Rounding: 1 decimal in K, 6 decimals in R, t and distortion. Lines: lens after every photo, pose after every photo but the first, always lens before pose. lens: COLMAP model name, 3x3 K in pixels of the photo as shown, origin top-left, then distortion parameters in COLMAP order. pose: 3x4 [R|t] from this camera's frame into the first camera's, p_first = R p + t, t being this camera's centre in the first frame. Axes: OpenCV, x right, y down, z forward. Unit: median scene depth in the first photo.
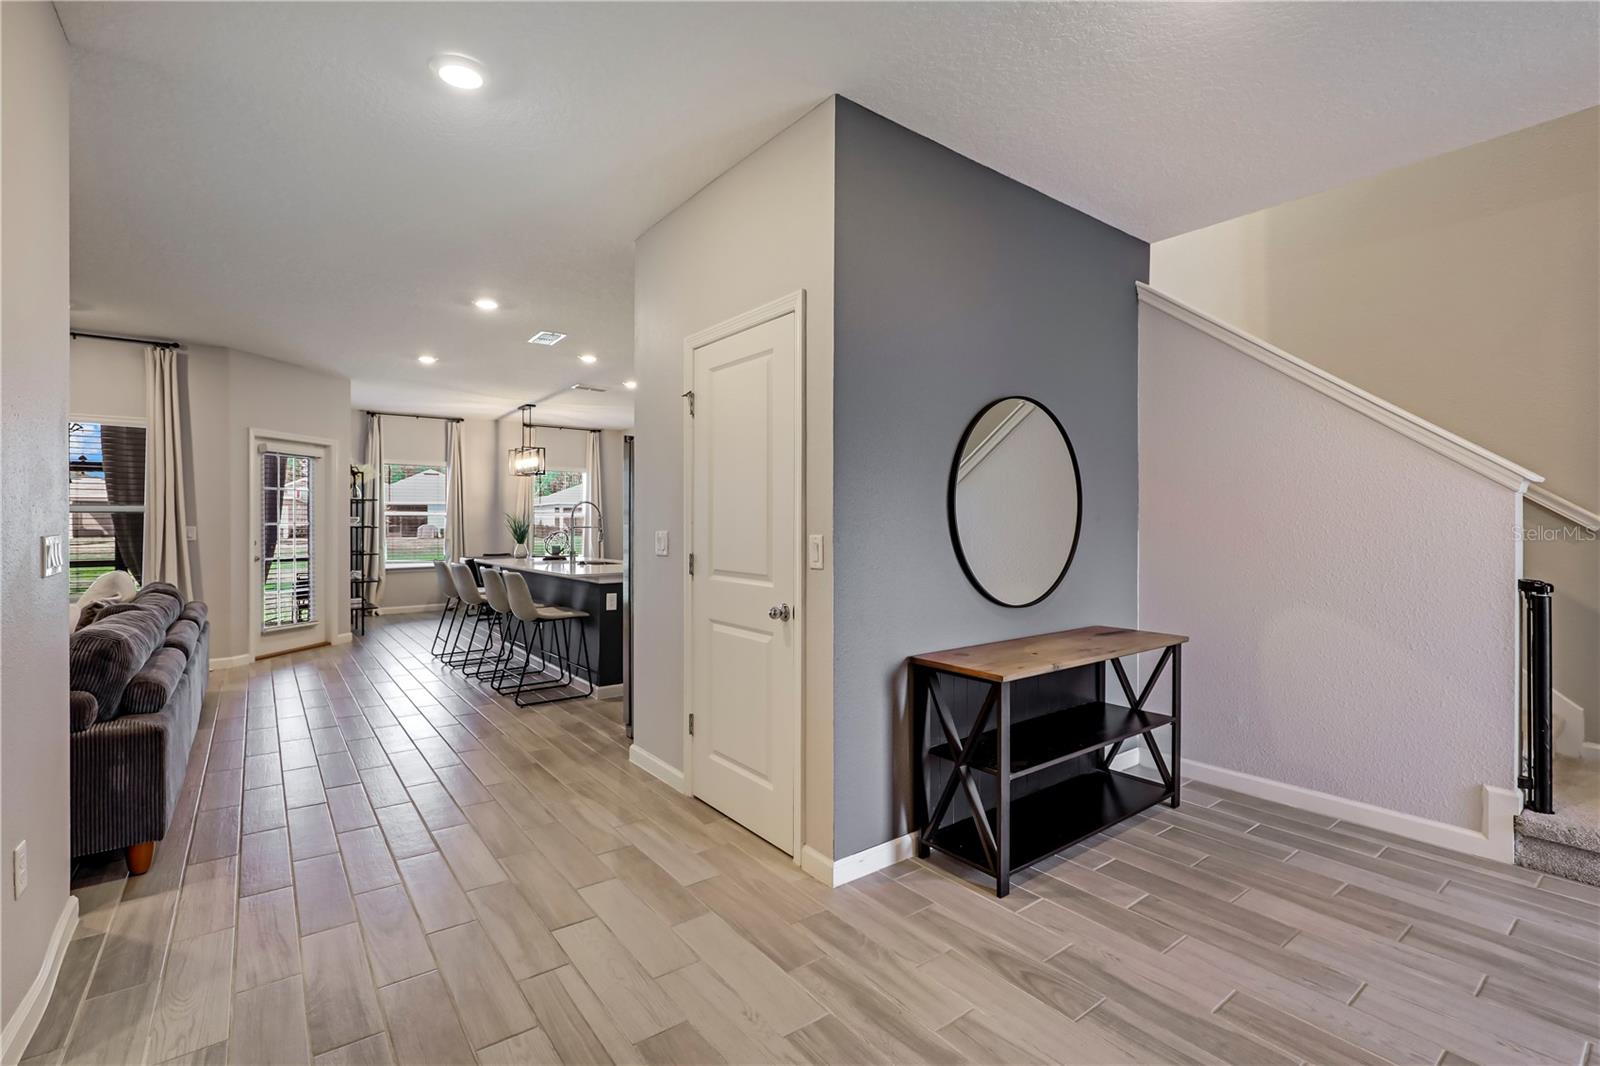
lens RADIAL K [[711.0, 0, 840.0], [0, 711.0, 524.9], [0, 0, 1]] dist [-0.047389, 0.000025]
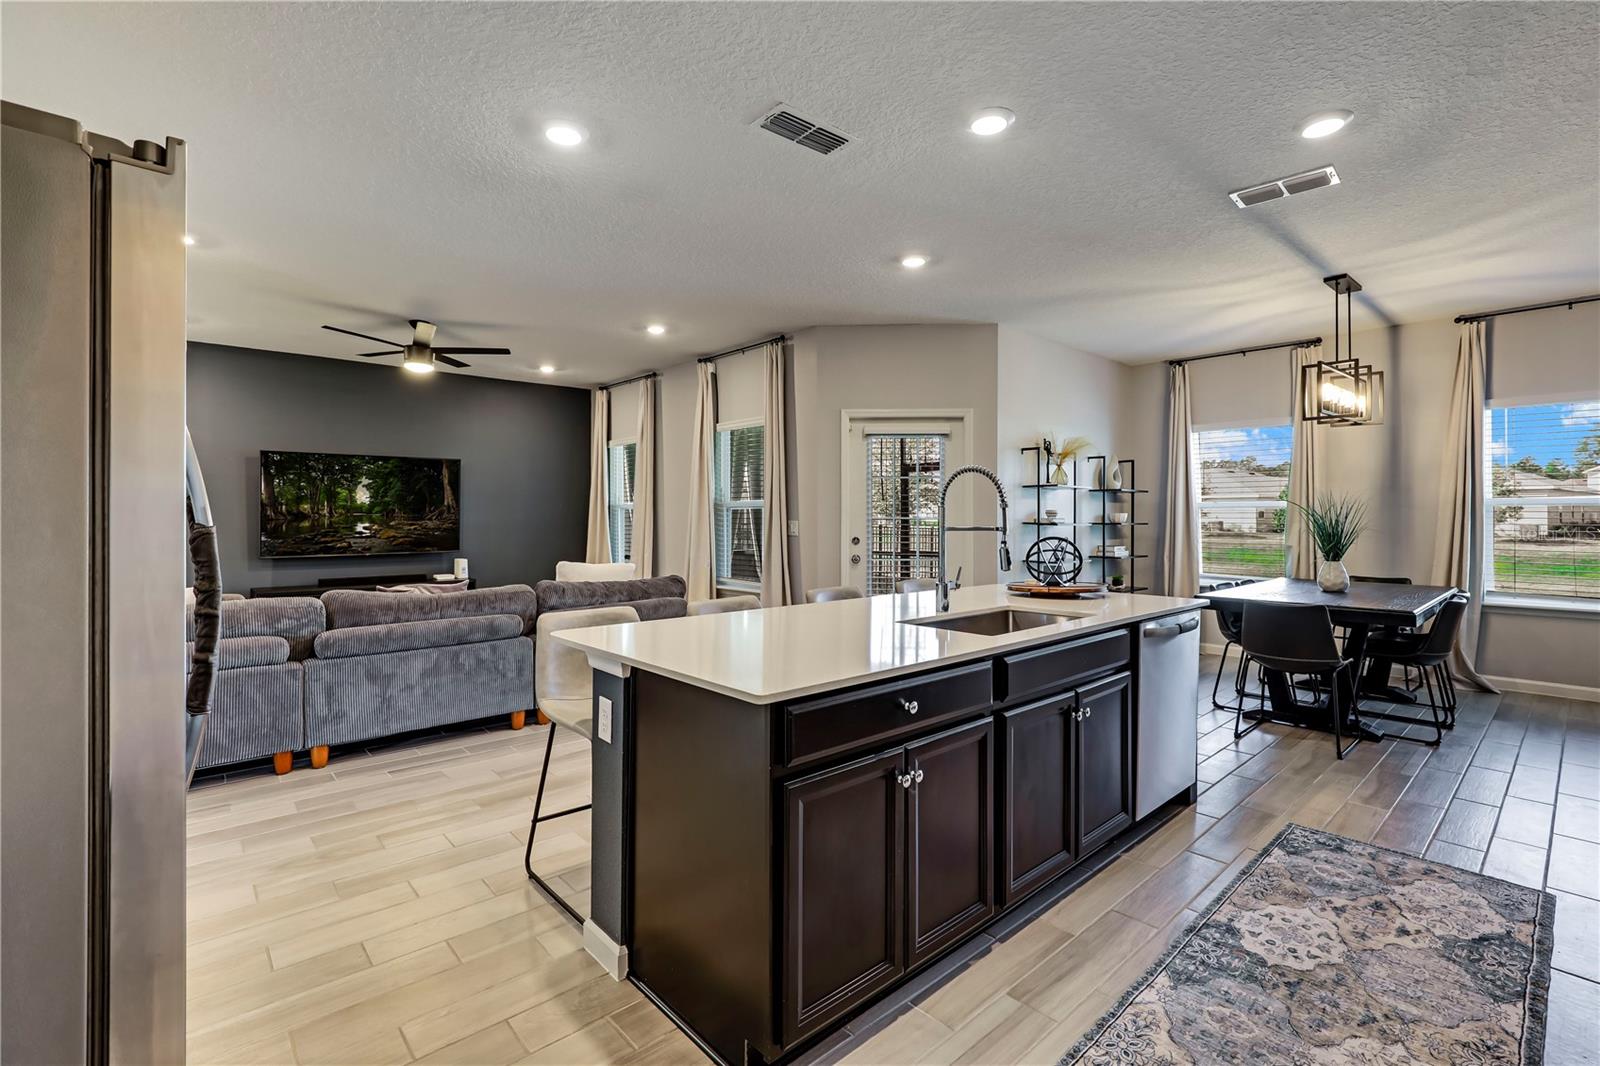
lens RADIAL K [[724.3, 0, 806.6], [0, 724.3, 513.9], [0, 0, 1]] dist [-0.027249, 0.010334]
pose [[0.033524, -0.003131, -0.999433, 0.053401], [-0.004822, 0.999983, -0.003294, -0.003358], [0.999426, 0.004930, 0.033508, 0.733640]]
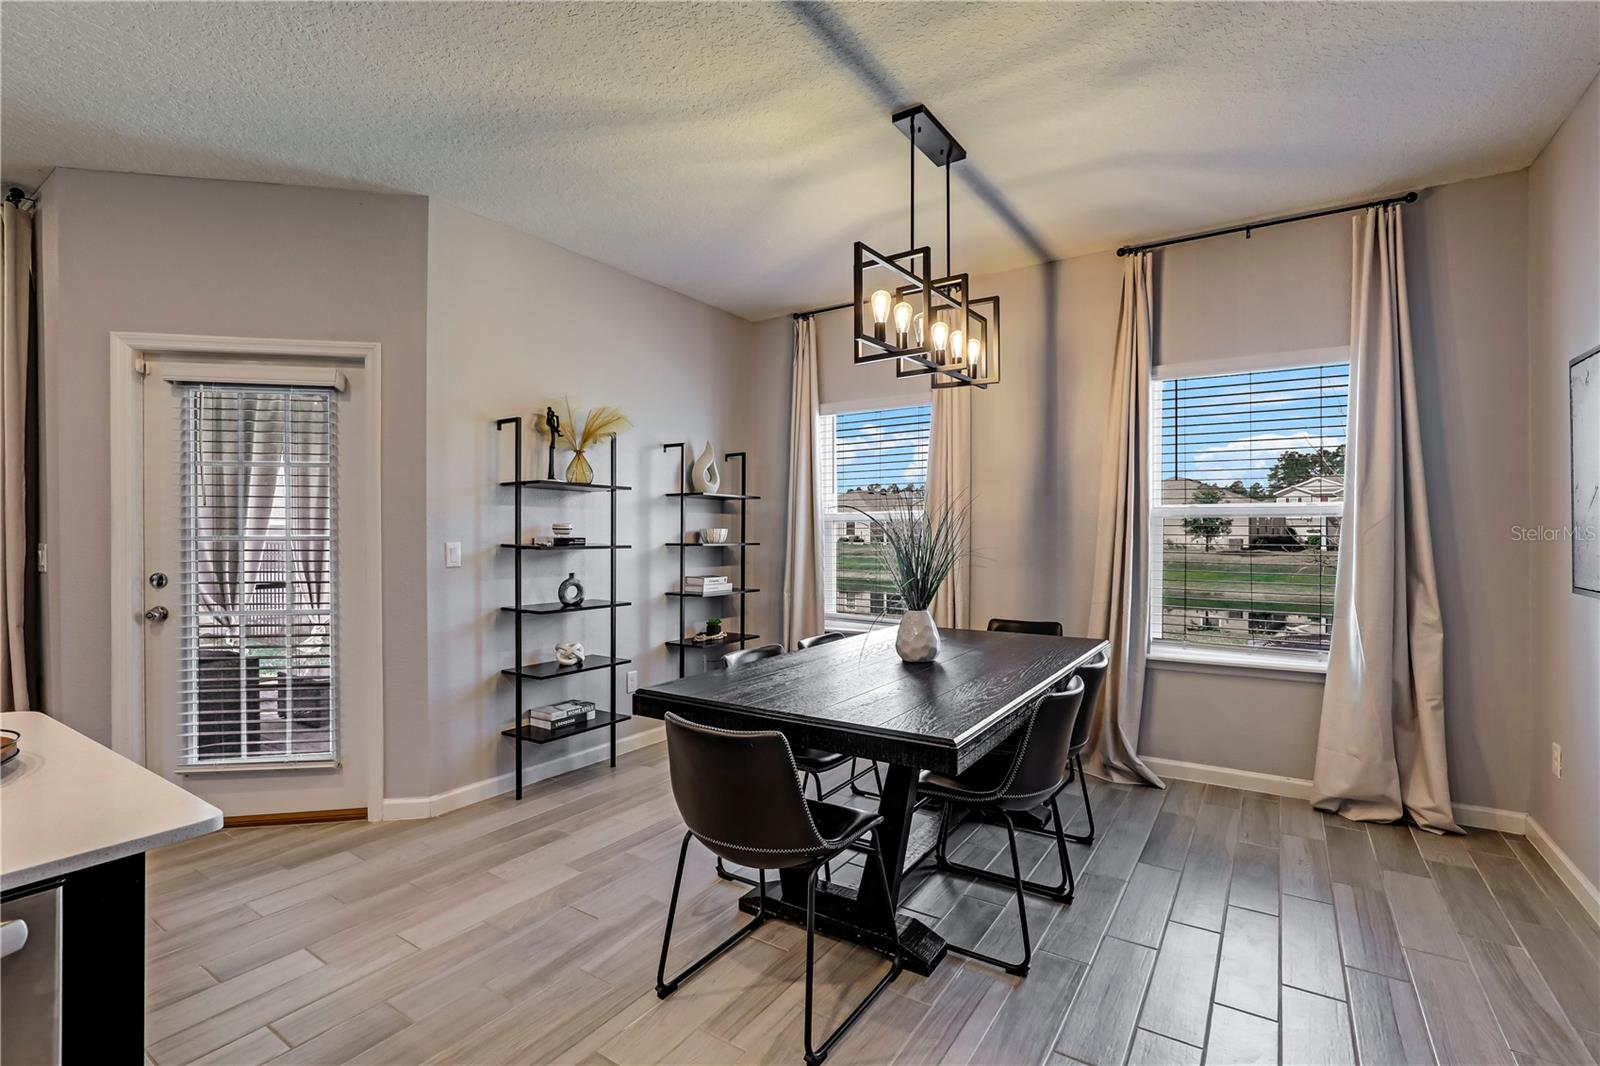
lens RADIAL K [[725.7, 0, 823.0], [0, 725.7, 542.3], [0, 0, 1]] dist [-0.023261, 0.000040]
pose [[0.297608, 0.013408, -0.954594, -0.207546], [-0.002713, 0.999909, 0.013199, -0.006045], [0.954684, -0.001338, 0.297617, 1.048761]]
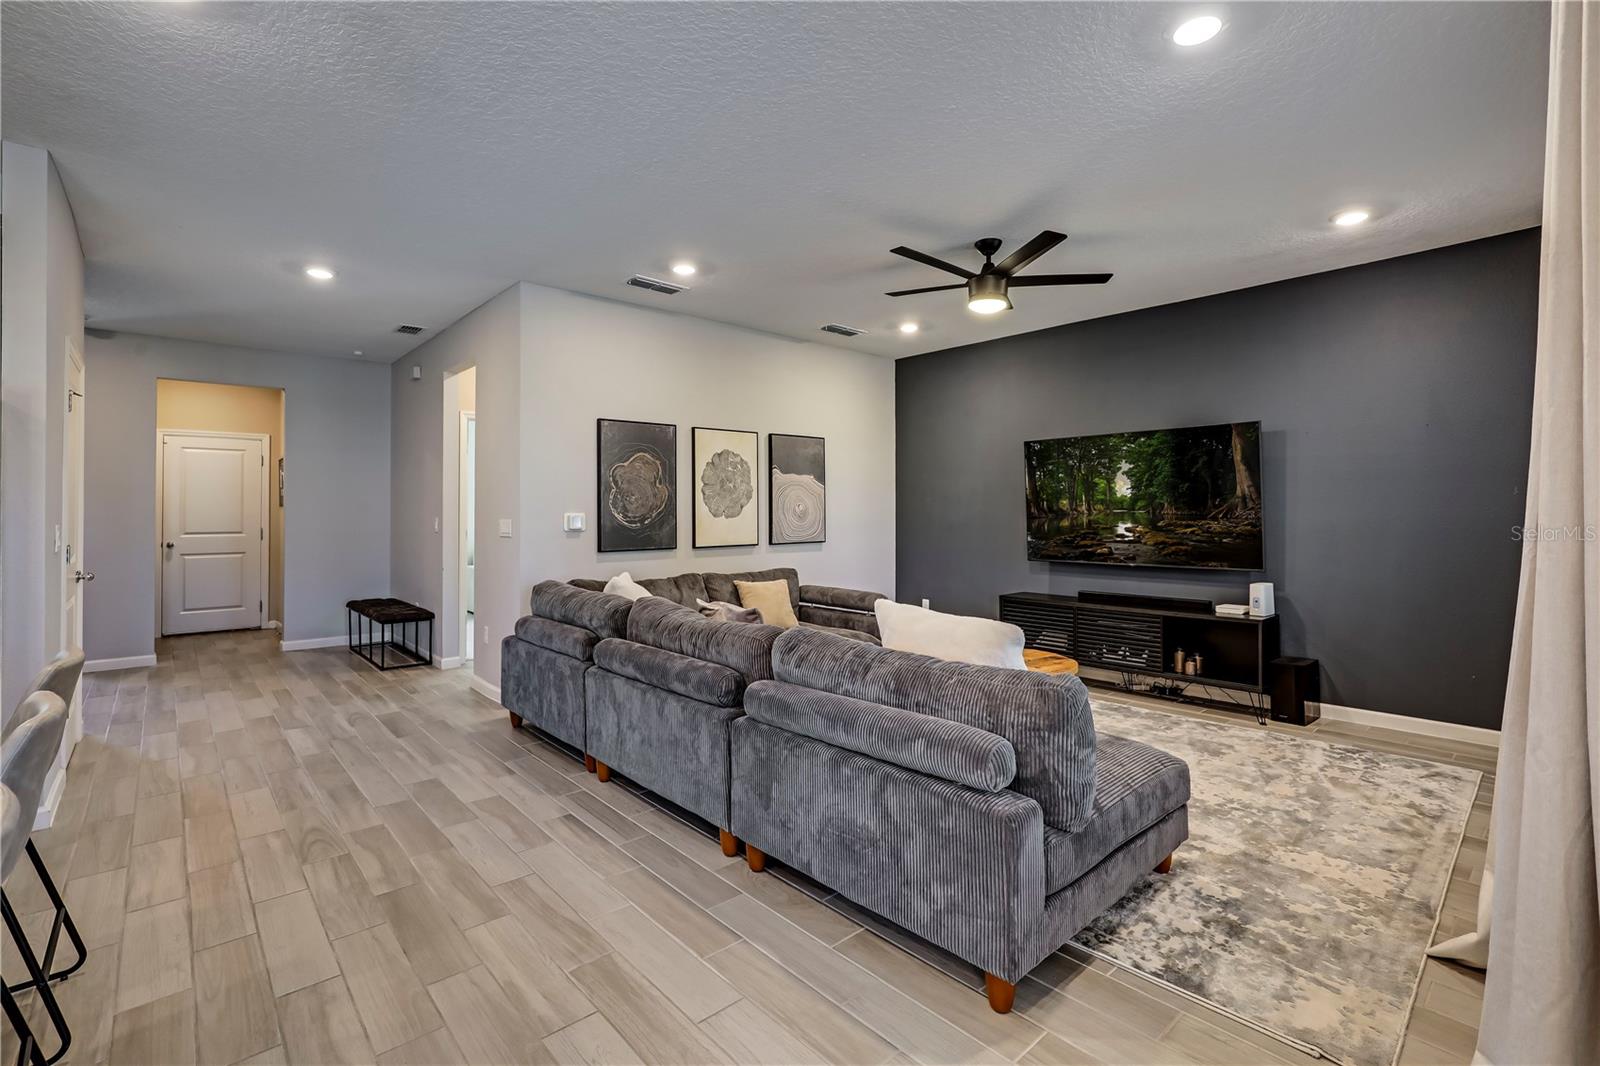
lens RADIAL K [[722.6, 0, 795.9], [0, 722.6, 512.6], [0, 0, 1]] dist [-0.007427, 0.001382]
pose [[-0.999799, 0.001675, -0.019964, -0.535368], [0.001615, 0.999994, 0.003016, -0.004221], [0.019969, 0.002984, -0.999796, 0.879853]]
